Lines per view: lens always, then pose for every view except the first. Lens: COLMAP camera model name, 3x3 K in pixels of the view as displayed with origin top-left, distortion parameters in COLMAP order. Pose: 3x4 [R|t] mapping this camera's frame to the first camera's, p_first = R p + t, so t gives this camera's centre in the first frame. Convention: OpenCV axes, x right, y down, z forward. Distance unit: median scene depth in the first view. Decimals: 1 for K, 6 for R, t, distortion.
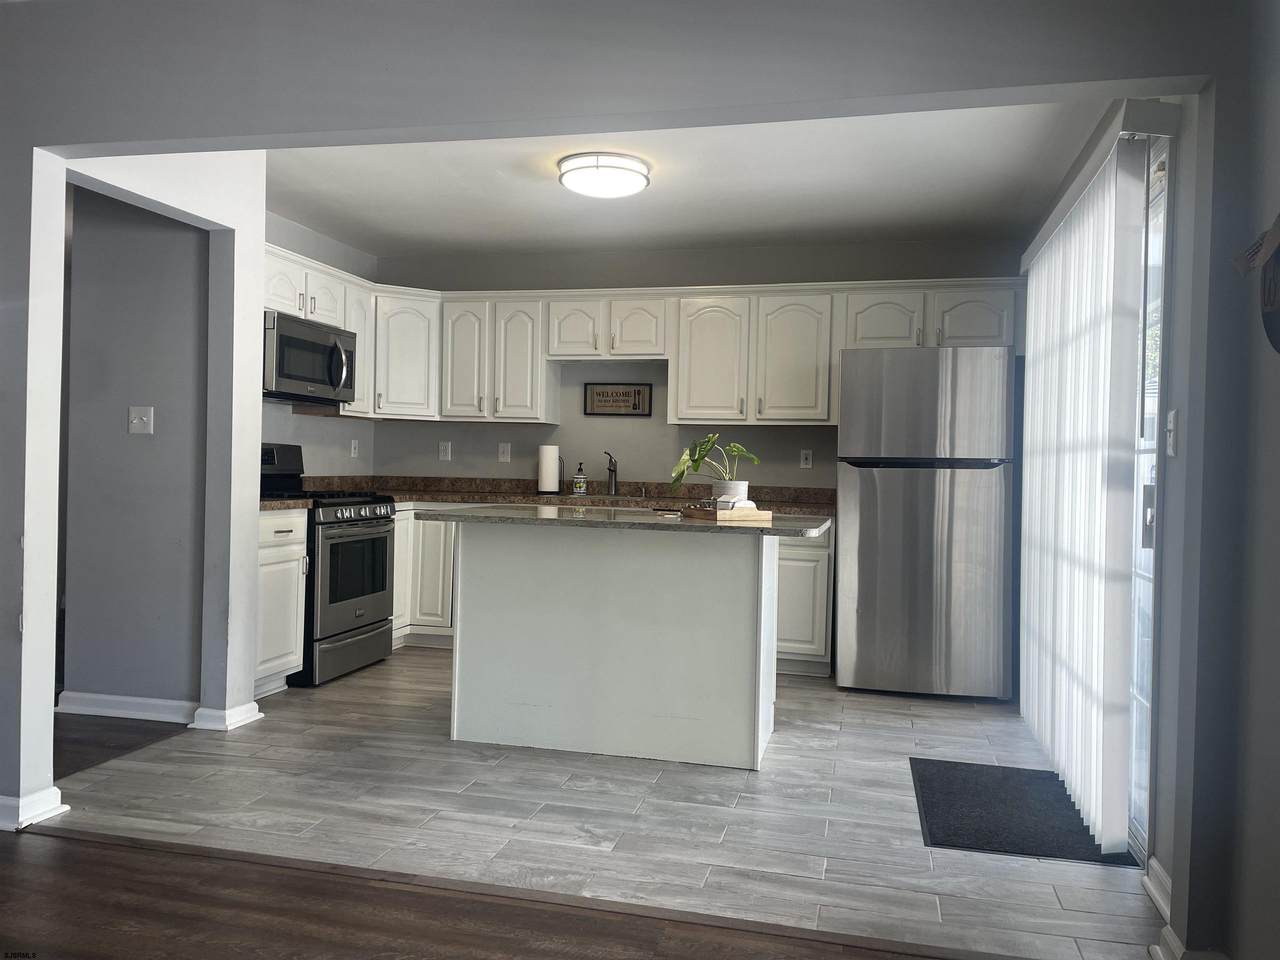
lens RADIAL K [[961.6, 0, 643.1], [0, 961.6, 475.2], [0, 0, 1]] dist [0.005182, -0.010902]
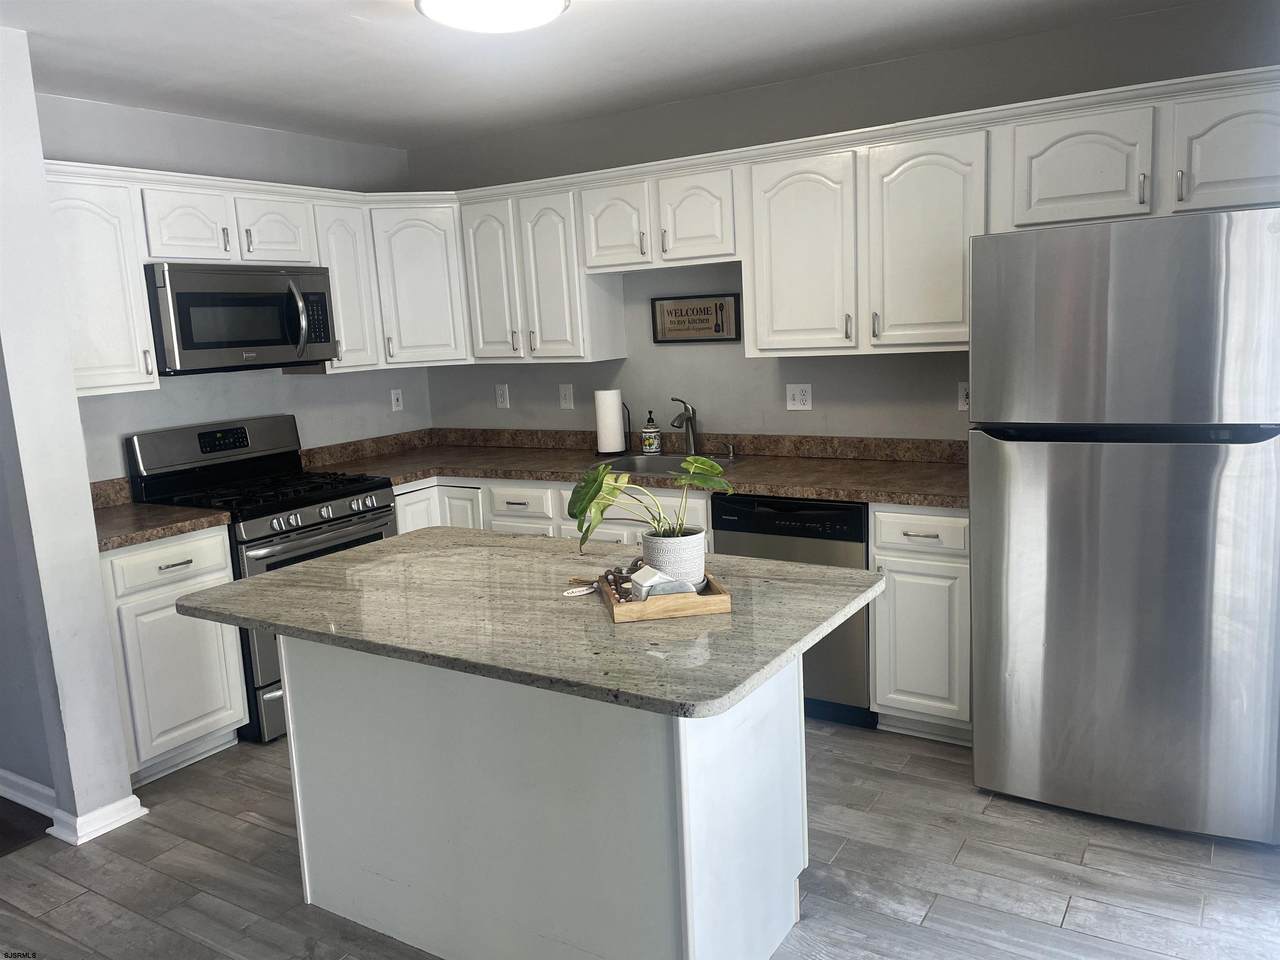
lens RADIAL K [[961.6, 0, 638.8], [0, 961.6, 484.9], [0, 0, 1]] dist [0.005182, -0.010902]
pose [[0.946374, -0.017916, -0.322575, 0.167846], [0.069990, 0.986119, 0.150570, -0.070621], [0.315400, -0.165073, 0.934491, 0.315866]]
